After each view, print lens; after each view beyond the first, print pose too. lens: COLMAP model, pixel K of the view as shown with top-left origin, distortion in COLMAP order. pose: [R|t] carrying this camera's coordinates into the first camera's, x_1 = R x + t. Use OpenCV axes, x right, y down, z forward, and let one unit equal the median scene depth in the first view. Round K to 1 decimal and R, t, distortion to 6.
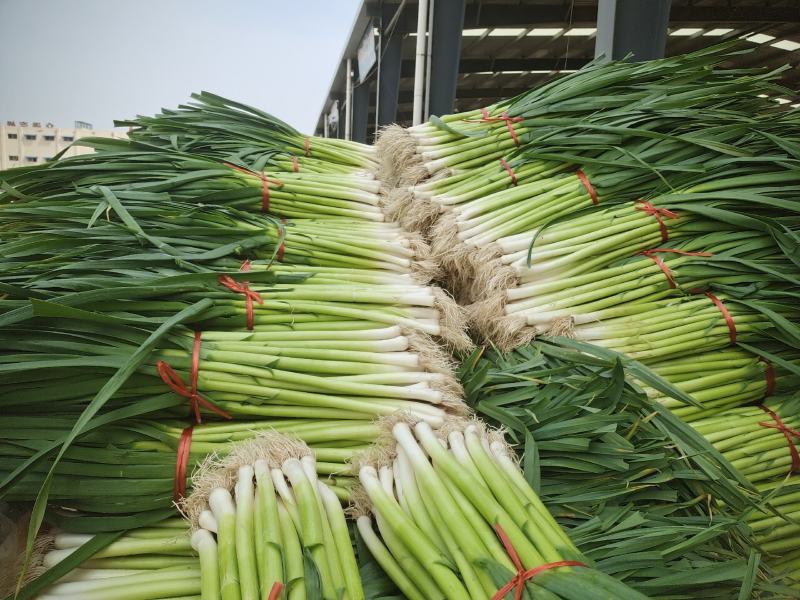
lens RADIAL K [[578.5, 0, 399.4], [0, 578.5, 291.4], [0, 0, 1]] dist [0.037557, -0.057376]
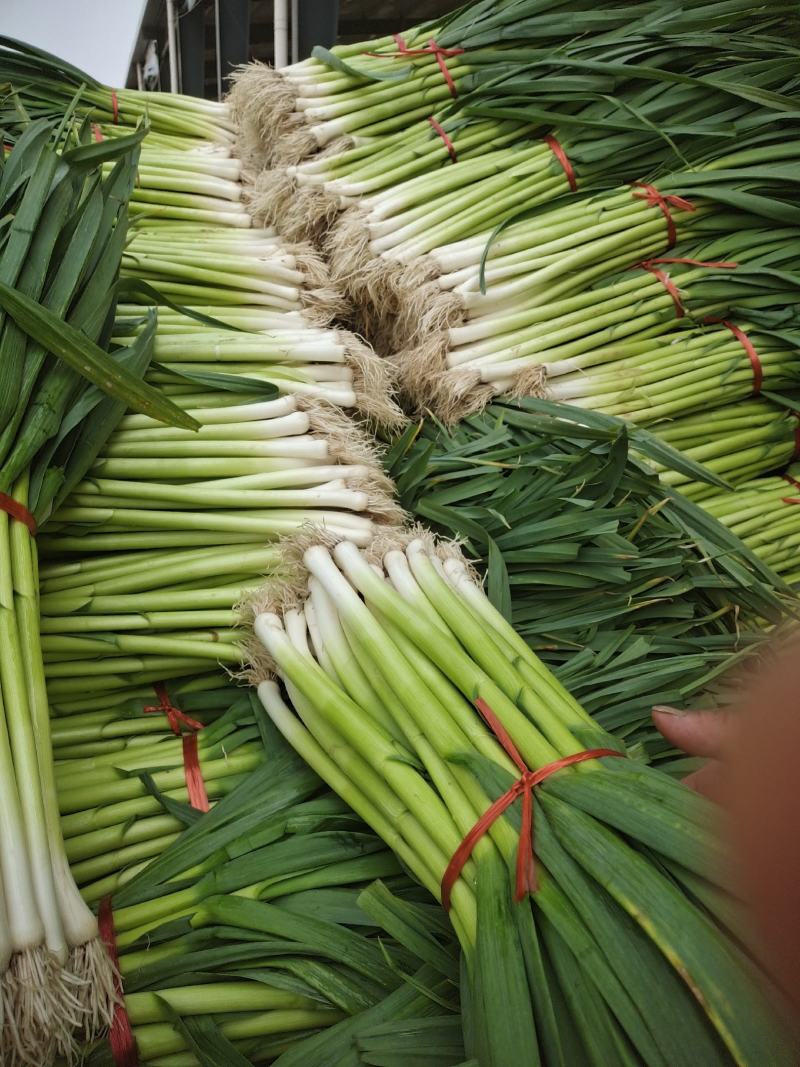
lens RADIAL K [[771.5, 0, 391.6], [0, 771.5, 528.6], [0, 0, 1]] dist [0.037557, -0.057376]
pose [[0.988589, -0.075244, 0.130501, -0.014428], [0.041118, 0.968202, 0.246766, -0.004107], [-0.144919, -0.238584, 0.960248, 0.101086]]
